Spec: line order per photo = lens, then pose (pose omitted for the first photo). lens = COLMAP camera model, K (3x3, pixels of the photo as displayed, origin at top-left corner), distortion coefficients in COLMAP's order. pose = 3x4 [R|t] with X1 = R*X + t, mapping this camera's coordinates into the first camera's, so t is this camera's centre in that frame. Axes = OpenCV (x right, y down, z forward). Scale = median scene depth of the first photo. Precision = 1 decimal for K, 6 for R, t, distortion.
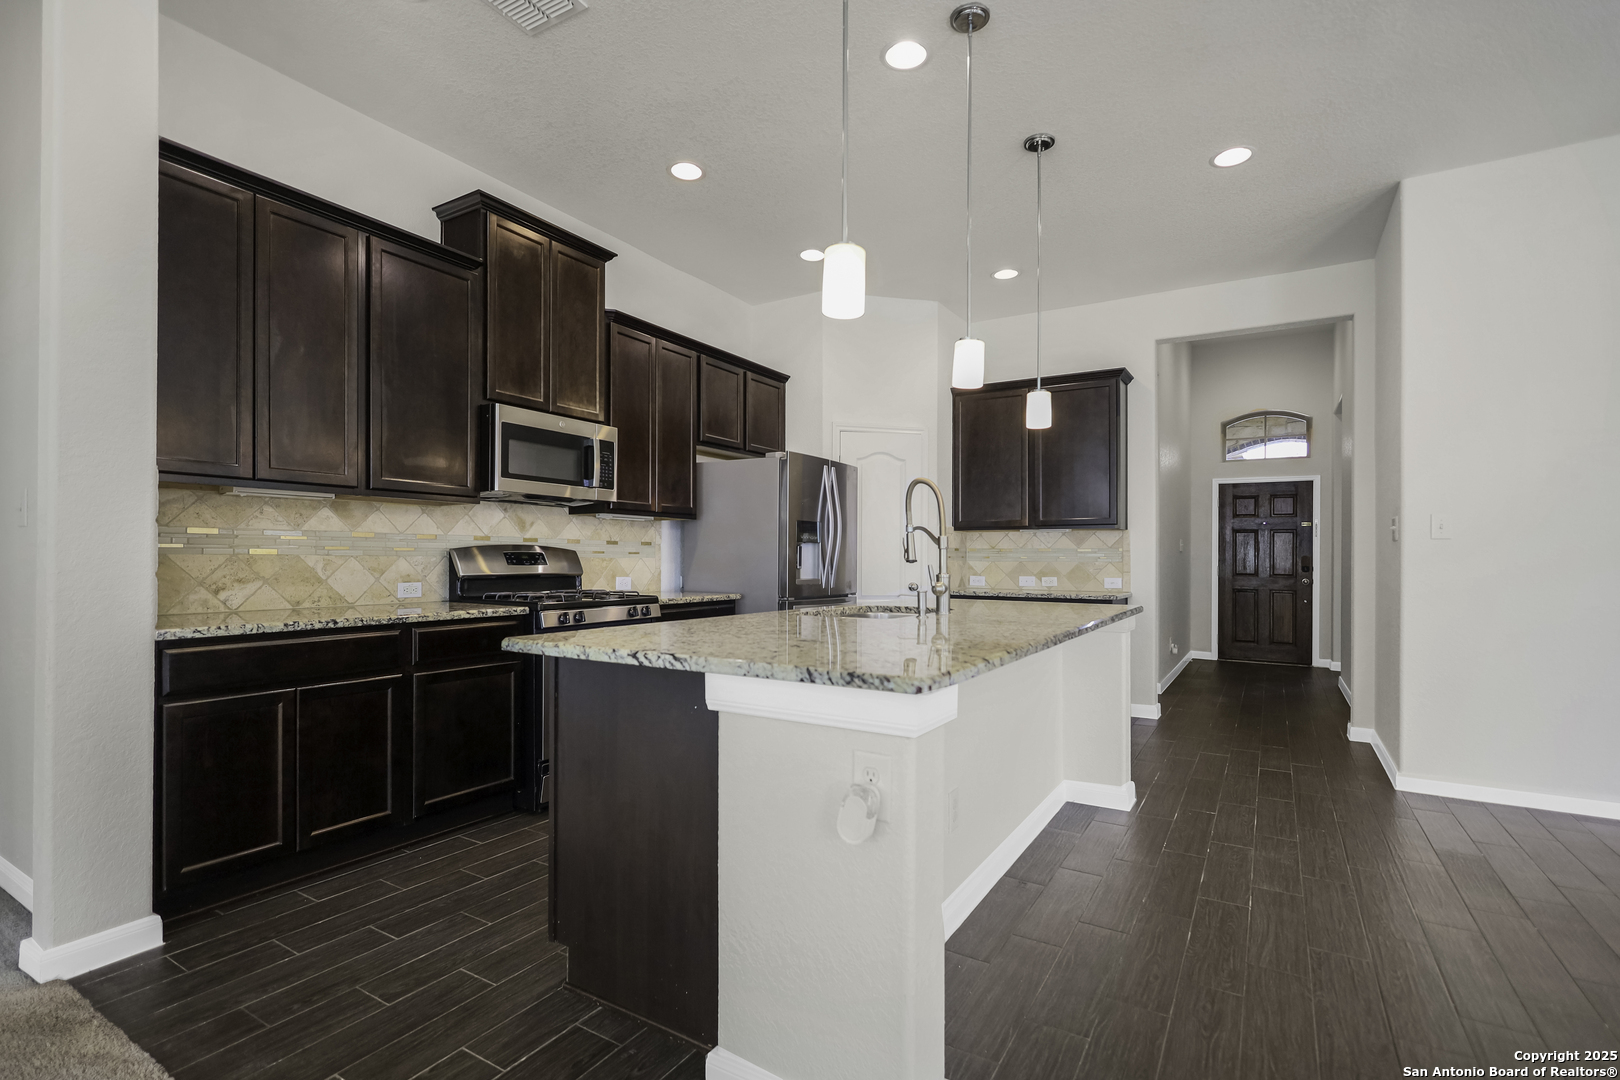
lens RADIAL K [[734.9, 0, 837.7], [0, 734.9, 564.4], [0, 0, 1]] dist [-0.000010, 0.000108]
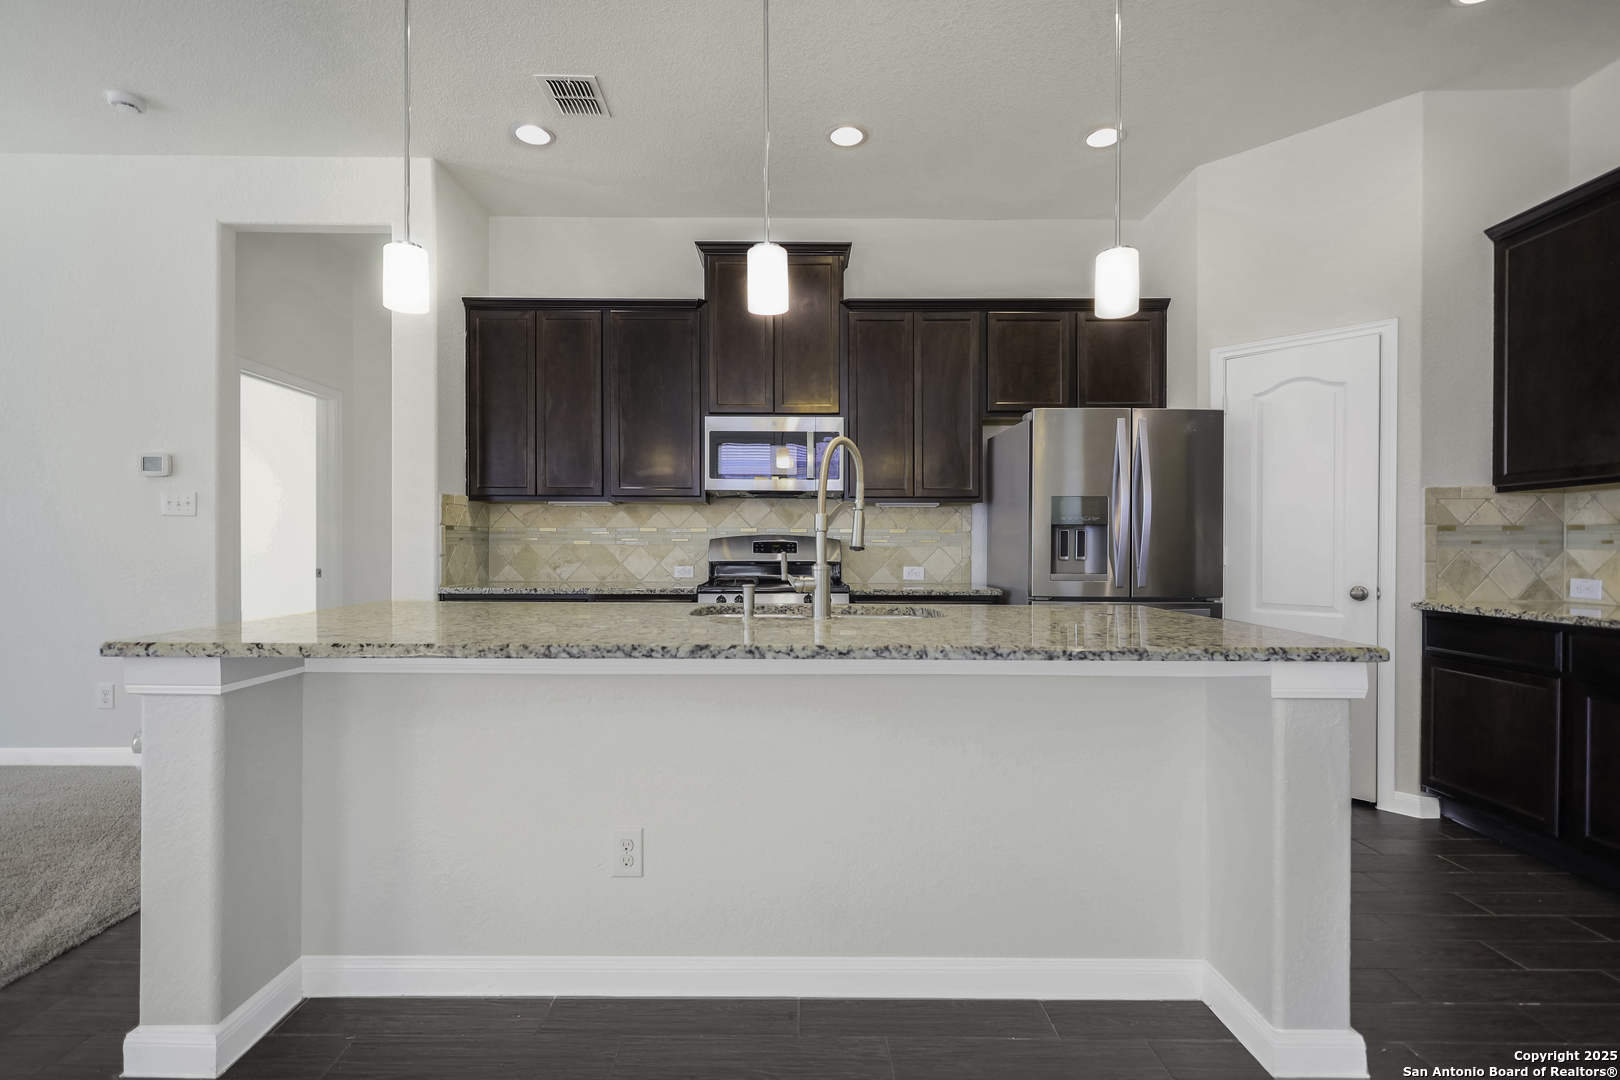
lens RADIAL K [[748.8, 0, 815.2], [0, 748.8, 552.4], [0, 0, 1]] dist [0.000126, -0.000034]
pose [[0.524092, 0.000601, -0.851661, 0.673784], [-0.006200, 0.999976, -0.003110, 0.003835], [0.851639, 0.006911, 0.524083, 0.531255]]
